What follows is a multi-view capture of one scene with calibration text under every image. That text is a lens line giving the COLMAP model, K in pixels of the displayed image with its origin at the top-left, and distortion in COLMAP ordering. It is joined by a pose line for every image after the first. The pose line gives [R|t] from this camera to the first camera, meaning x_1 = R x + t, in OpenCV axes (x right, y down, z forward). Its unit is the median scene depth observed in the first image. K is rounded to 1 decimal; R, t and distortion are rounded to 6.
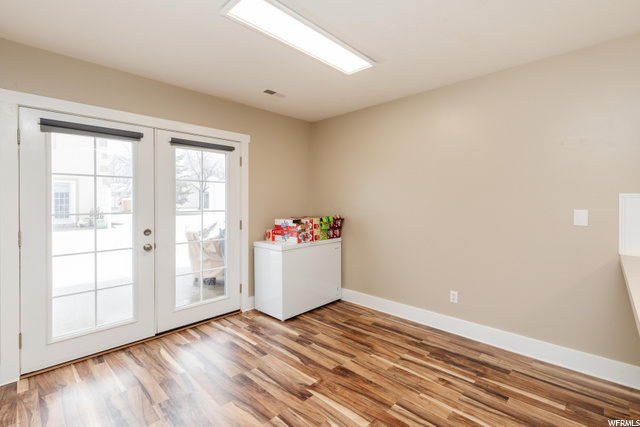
lens RADIAL K [[293.8, 0, 314.5], [0, 293.8, 199.1], [0, 0, 1]] dist [0.008739, -0.002070]
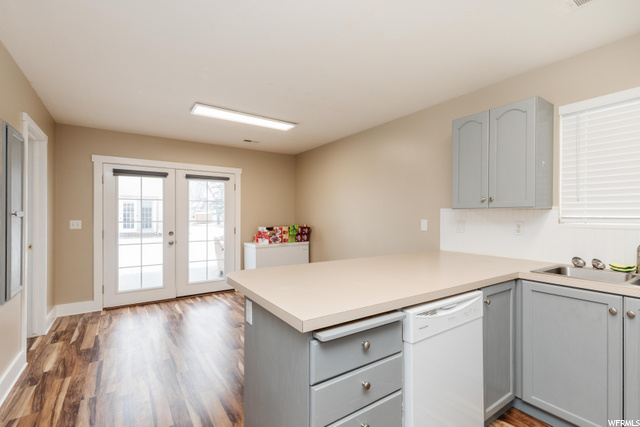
lens RADIAL K [[293.8, 0, 315.4], [0, 293.8, 210.3], [0, 0, 1]] dist [0.008739, -0.002070]
pose [[0.974510, -0.002690, -0.224327, 0.549529], [0.000728, 0.999961, -0.008827, 0.000431], [0.224342, 0.008439, 0.974474, -0.388155]]
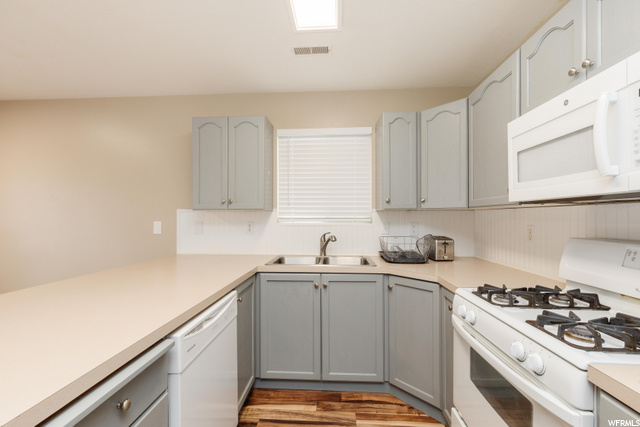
lens RADIAL K [[293.8, 0, 324.8], [0, 293.8, 213.1], [0, 0, 1]] dist [0.008739, -0.002070]
pose [[0.767128, 0.004905, 0.641475, 0.499226], [-0.004973, 0.999986, -0.001700, -0.002132], [-0.641474, -0.001886, 0.767142, -0.327082]]
